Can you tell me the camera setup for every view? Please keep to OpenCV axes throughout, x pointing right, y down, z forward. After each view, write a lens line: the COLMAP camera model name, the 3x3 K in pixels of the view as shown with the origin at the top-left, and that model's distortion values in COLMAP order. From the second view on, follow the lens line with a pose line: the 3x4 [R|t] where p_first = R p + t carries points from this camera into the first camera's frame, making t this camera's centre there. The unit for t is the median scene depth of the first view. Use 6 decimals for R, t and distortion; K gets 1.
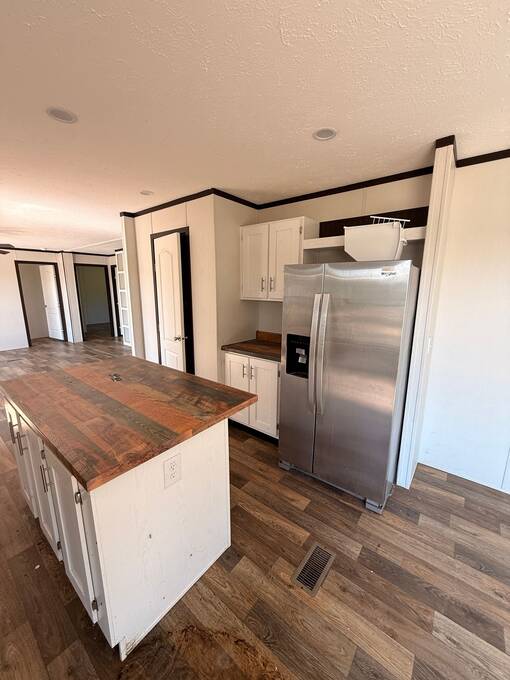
lens RADIAL K [[269.9, 0, 265.1], [0, 269.9, 346.9], [0, 0, 1]] dist [0.002143, -0.000248]
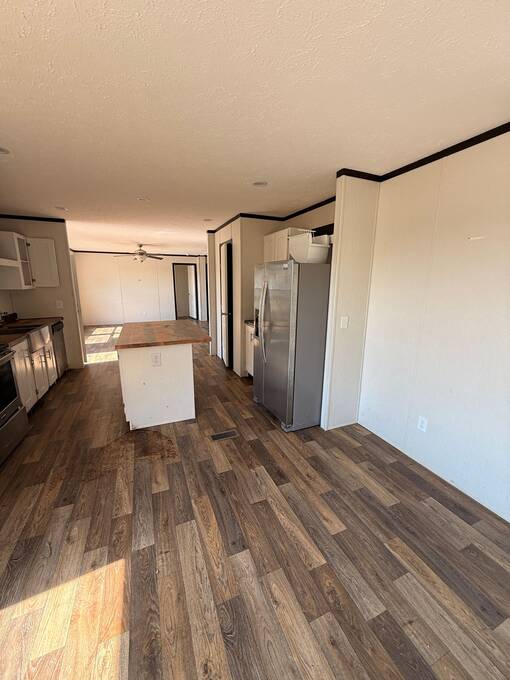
lens RADIAL K [[269.9, 0, 258.1], [0, 269.9, 344.3], [0, 0, 1]] dist [0.002143, -0.000248]
pose [[0.872746, 0.110546, -0.475494, 0.760473], [-0.105672, 0.993710, 0.037070, 0.085856], [0.476601, 0.017894, 0.878938, -0.300524]]
